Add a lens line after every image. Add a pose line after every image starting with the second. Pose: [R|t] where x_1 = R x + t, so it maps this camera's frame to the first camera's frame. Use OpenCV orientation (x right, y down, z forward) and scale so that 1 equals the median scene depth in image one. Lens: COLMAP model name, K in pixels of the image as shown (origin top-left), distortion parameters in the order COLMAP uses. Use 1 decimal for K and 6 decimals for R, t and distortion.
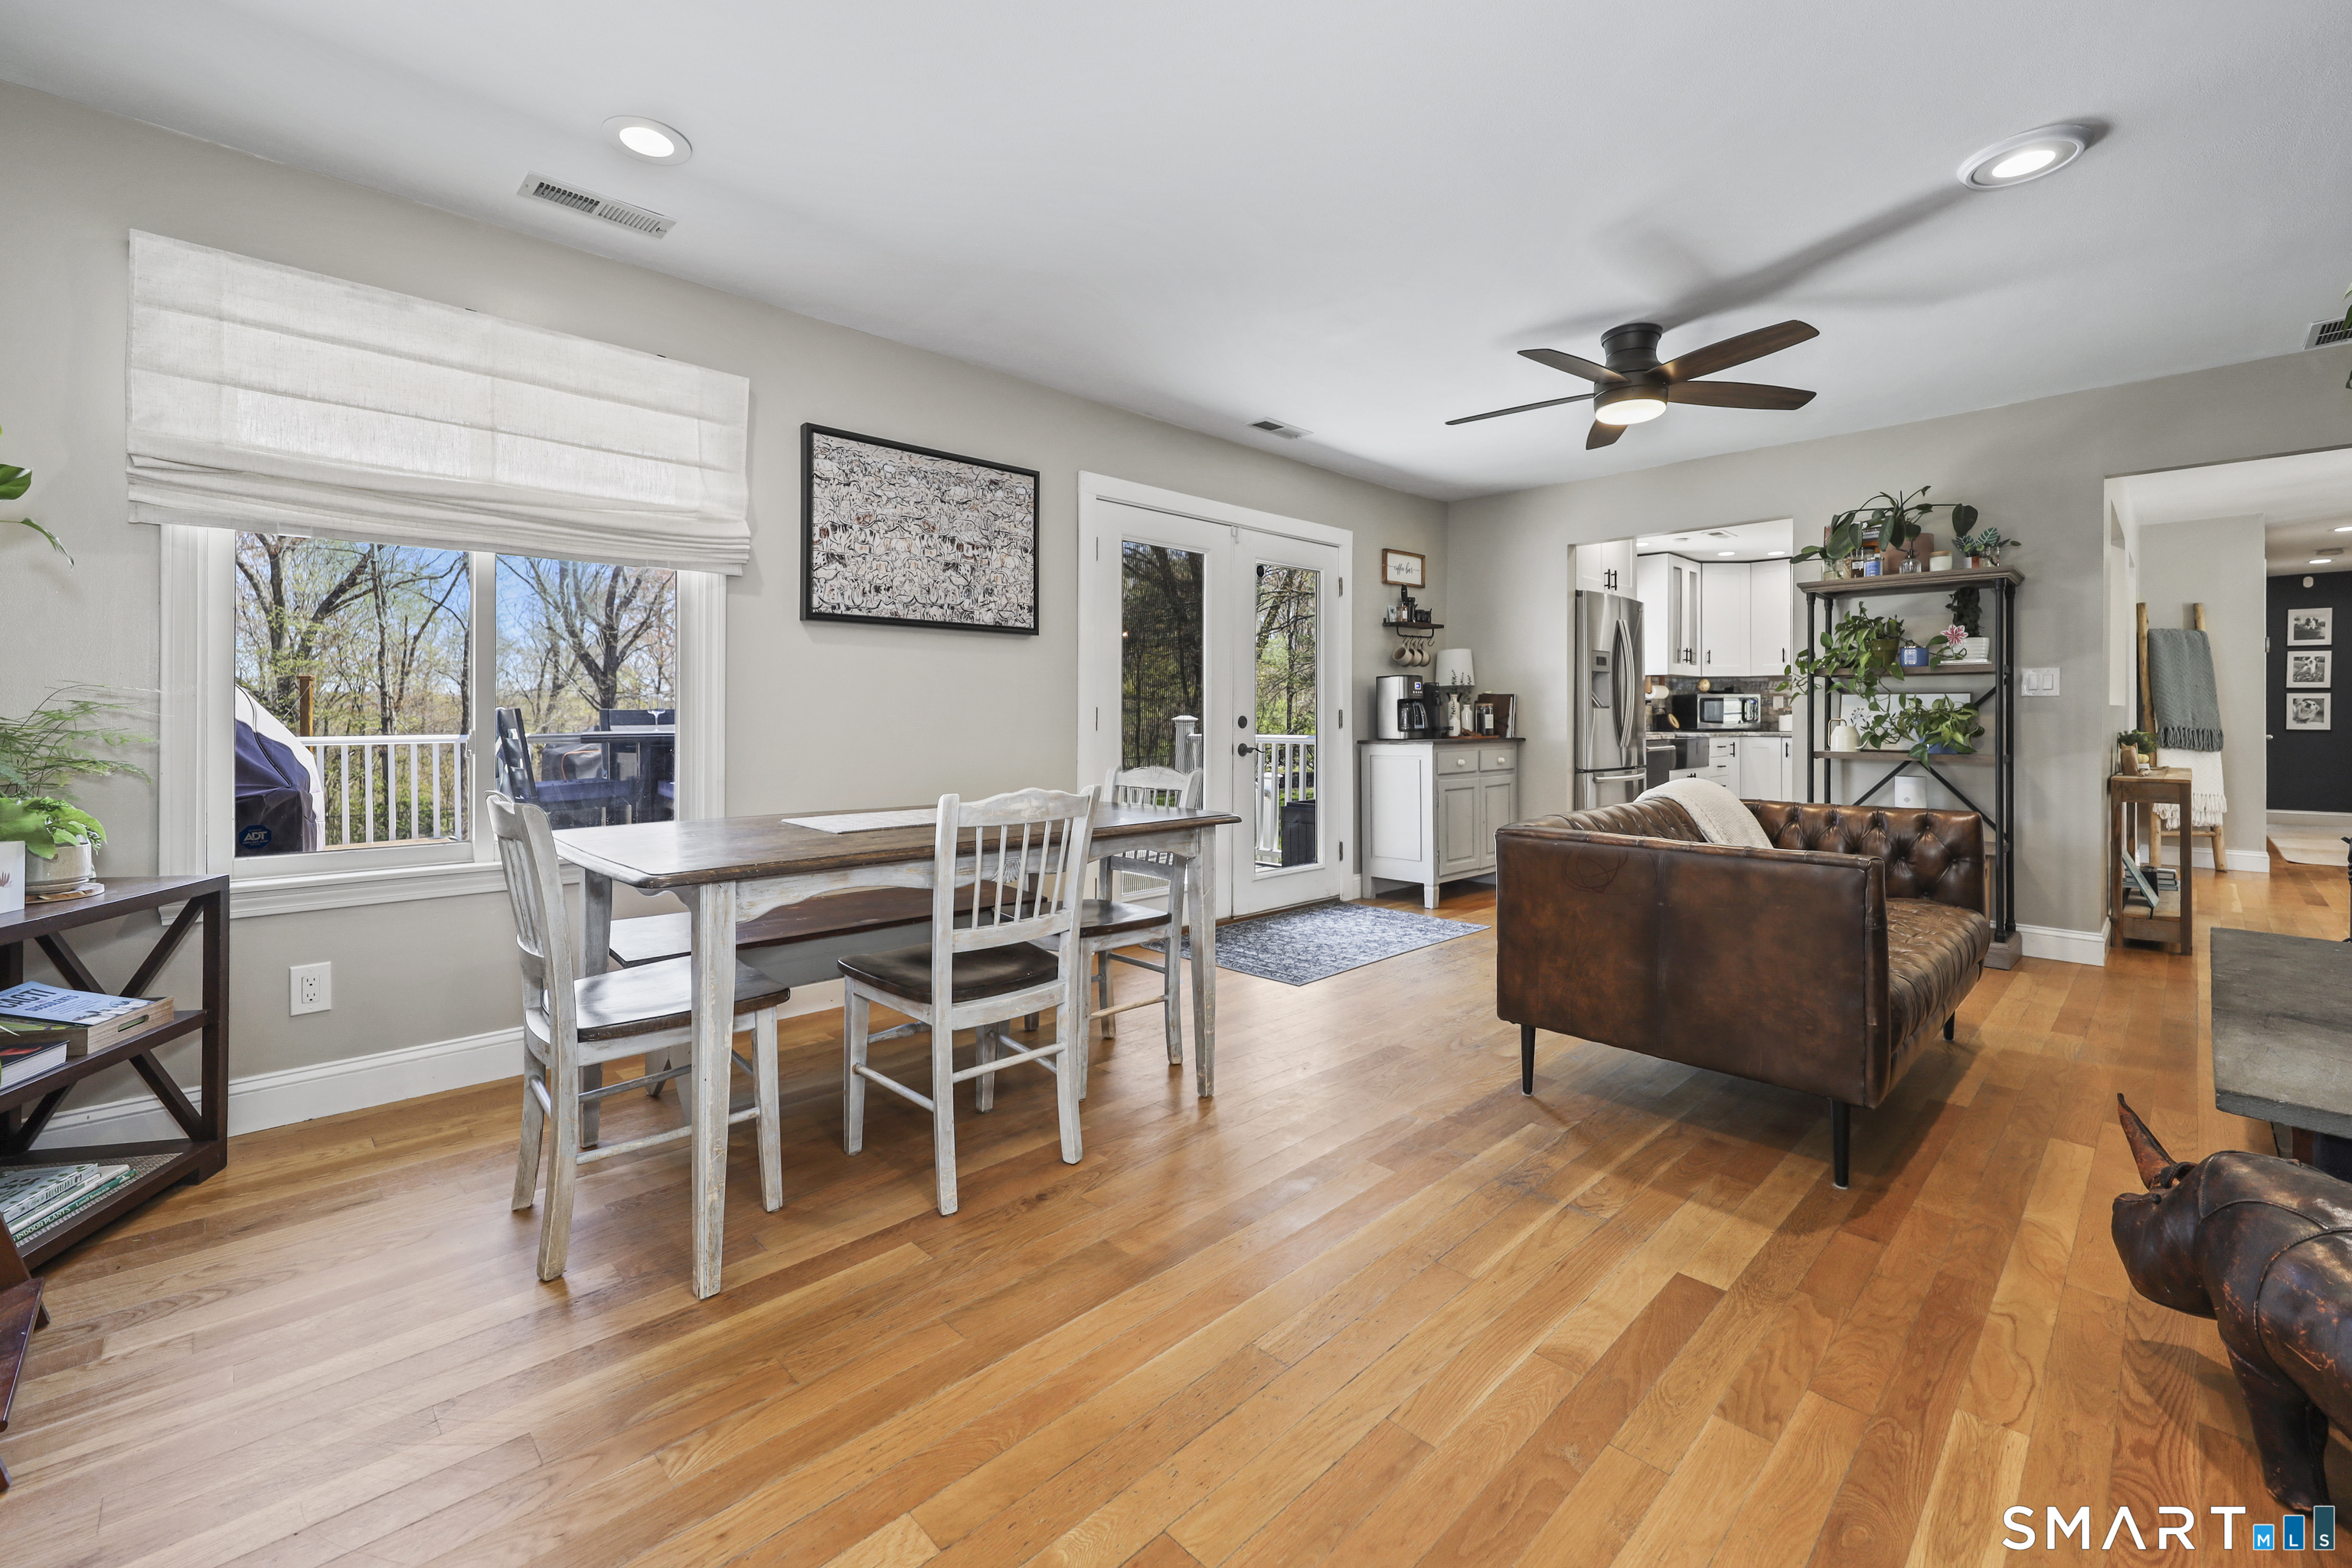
lens RADIAL K [[967.1, 0, 1168.6], [0, 967.1, 712.7], [0, 0, 1]] dist [0.002120, 0.000251]
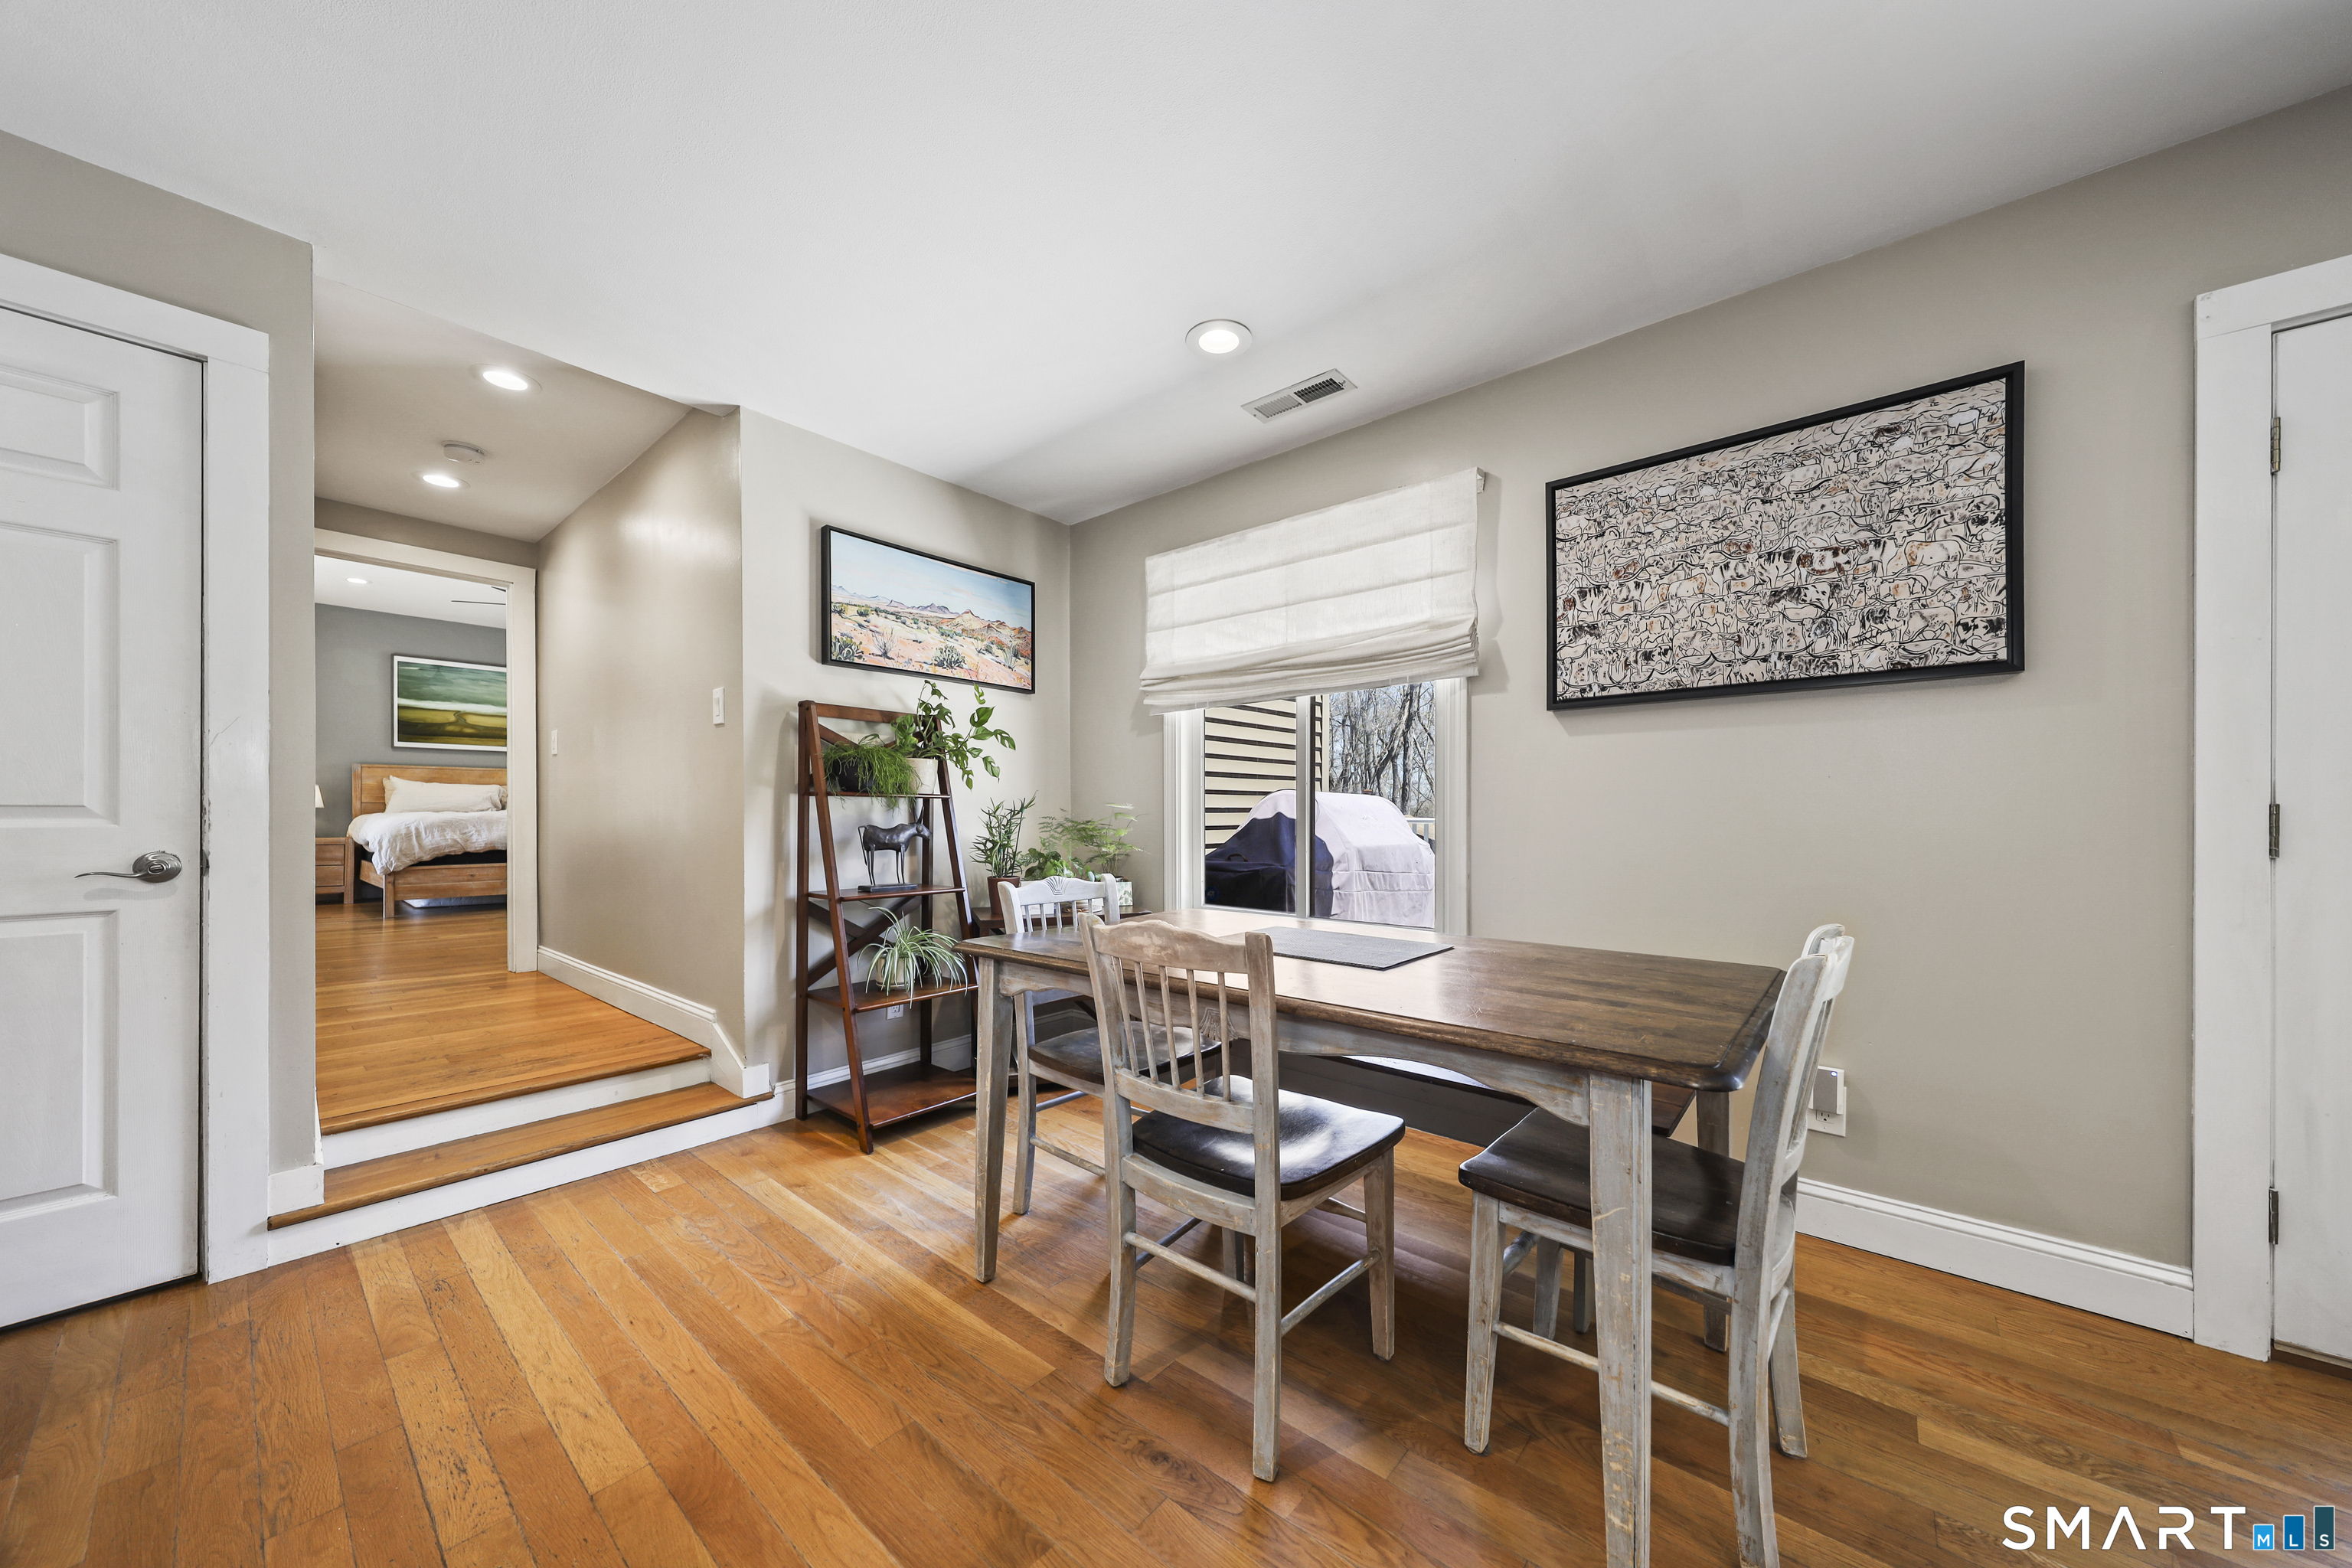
lens RADIAL K [[819.3, 0, 1178.1], [0, 819.3, 814.2], [0, 0, 1]] dist [-0.000454, 0.000003]
pose [[0.096596, -0.002867, -0.995319, 0.292664], [0.005718, 0.999981, -0.002325, -0.003145], [0.995307, -0.005467, 0.096611, 0.541977]]
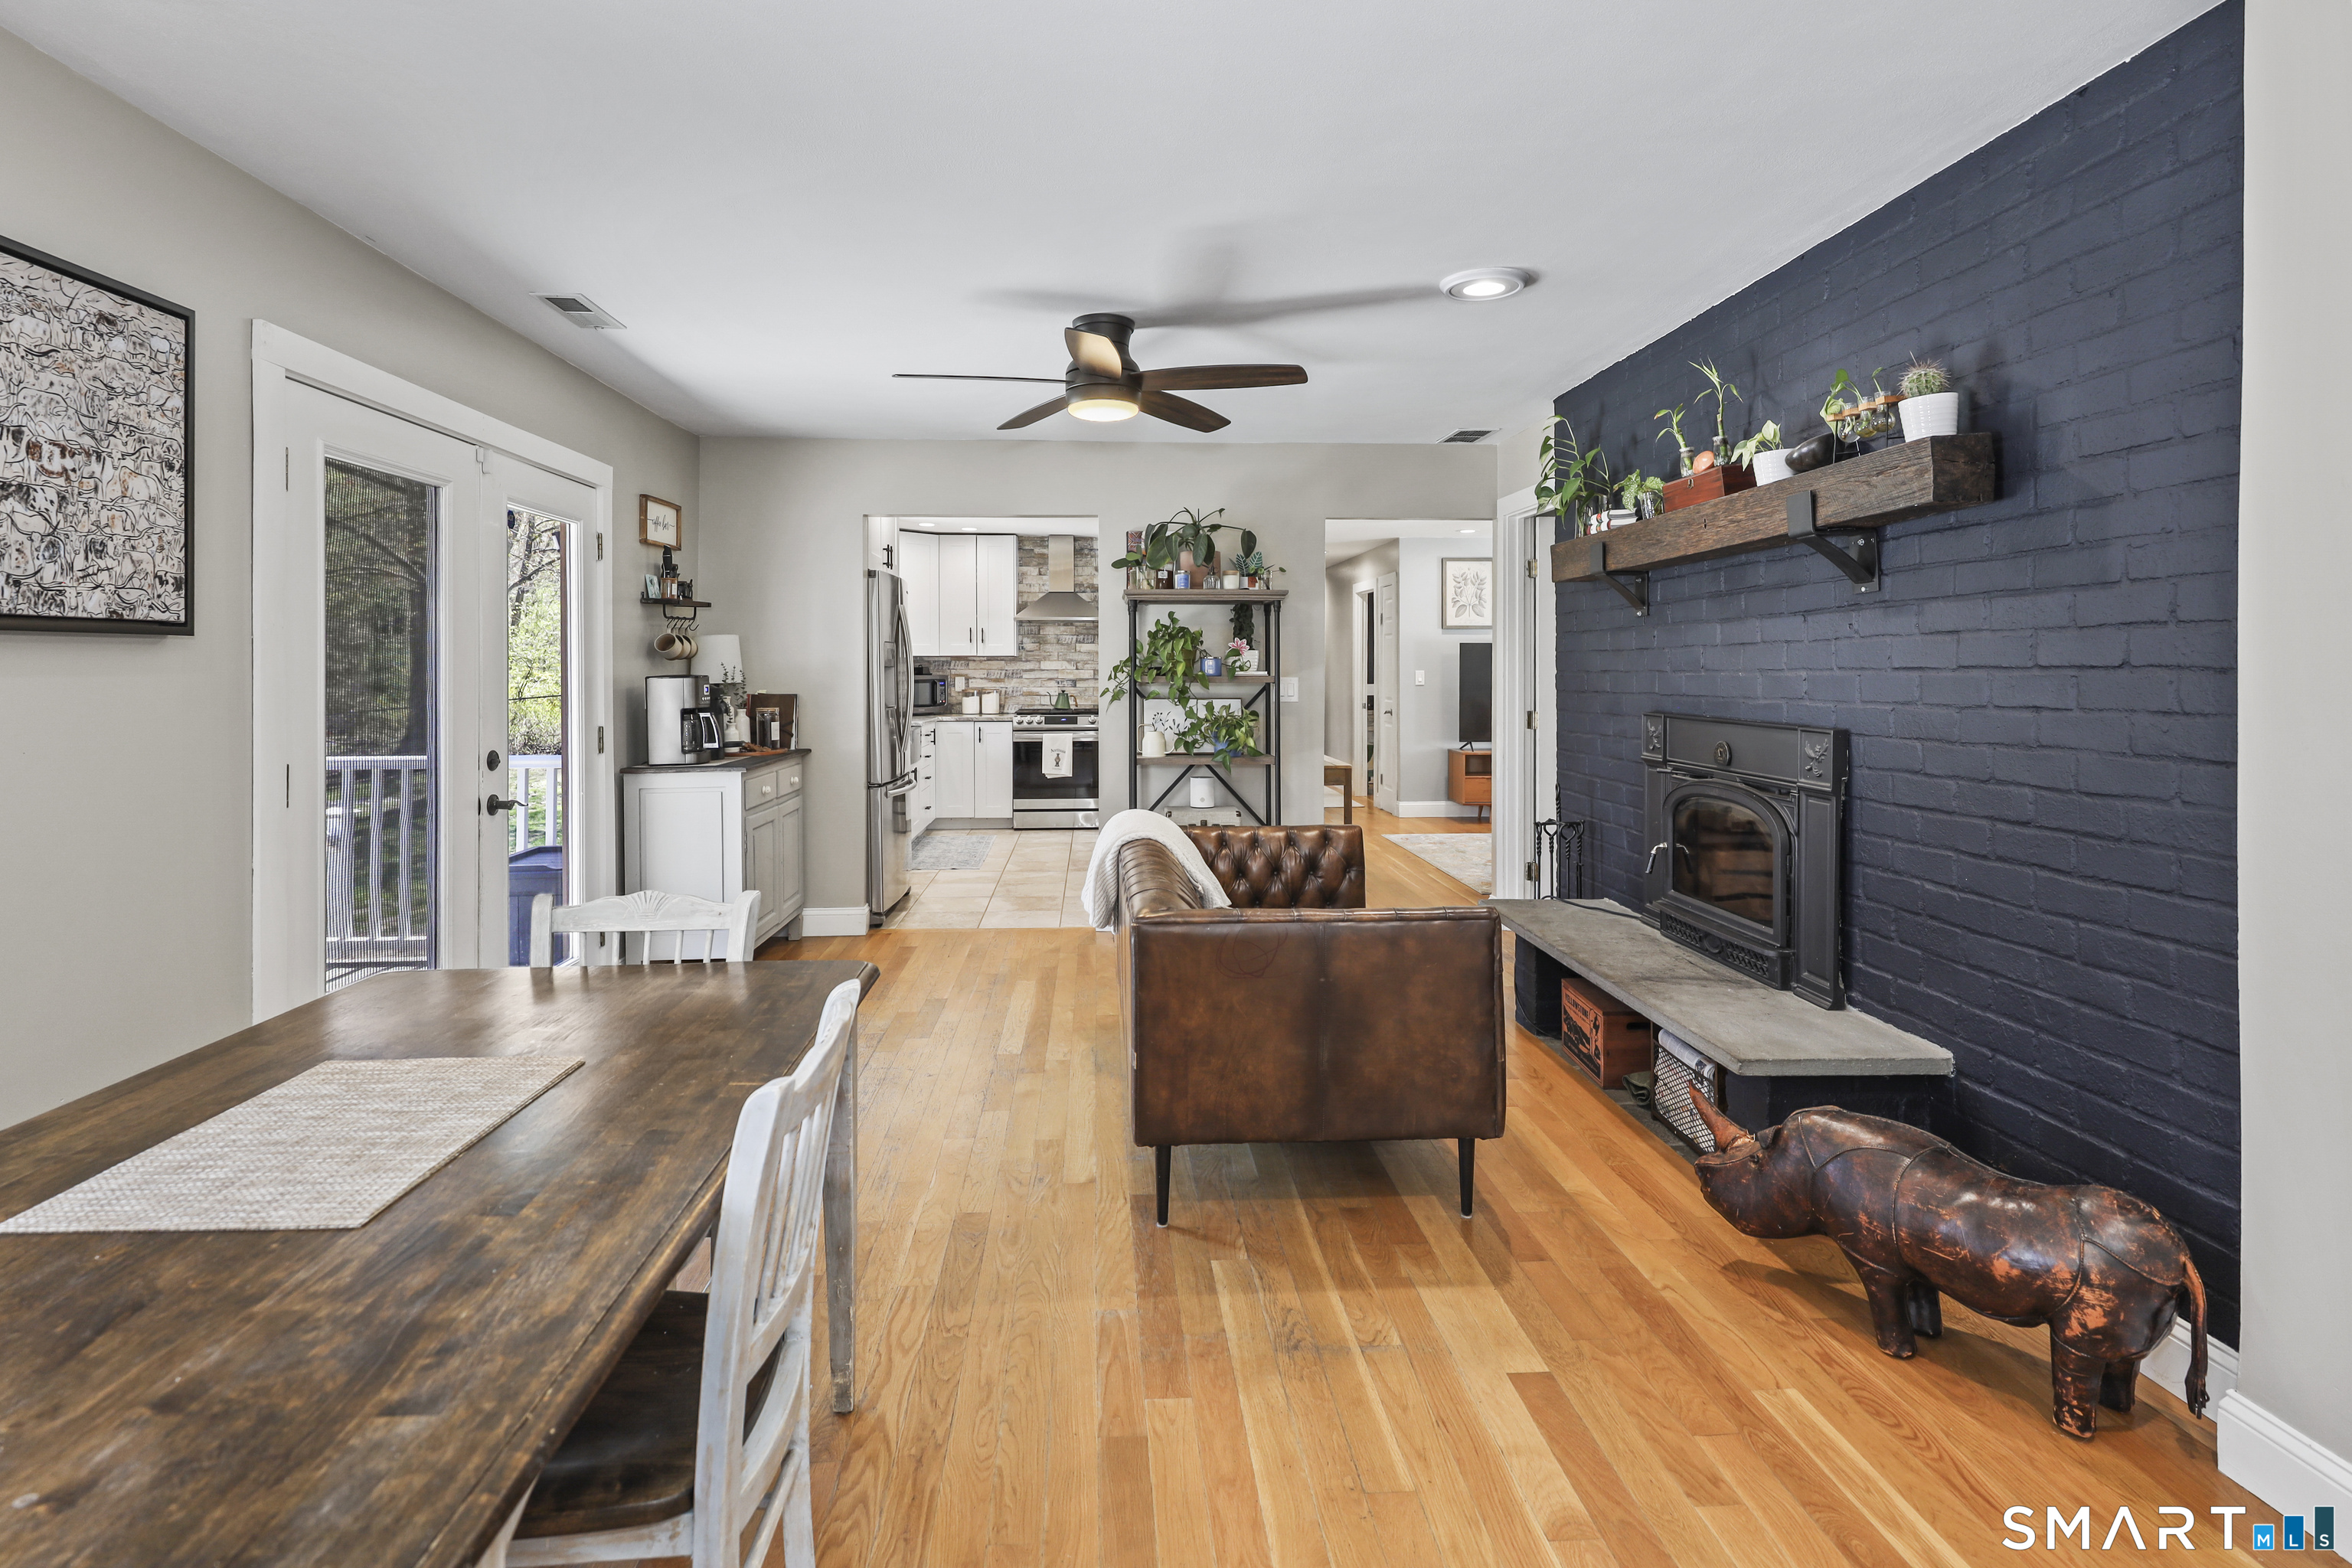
lens RADIAL K [[1176.1, 0, 1167.1], [0, 1176.1, 671.3], [0, 0, 1]] dist [0.002275, 0.000154]
pose [[0.649936, -0.003689, 0.759980, -0.297363], [0.000123, 0.999989, 0.004749, -0.070505], [-0.759989, -0.002993, 0.649929, 0.235222]]
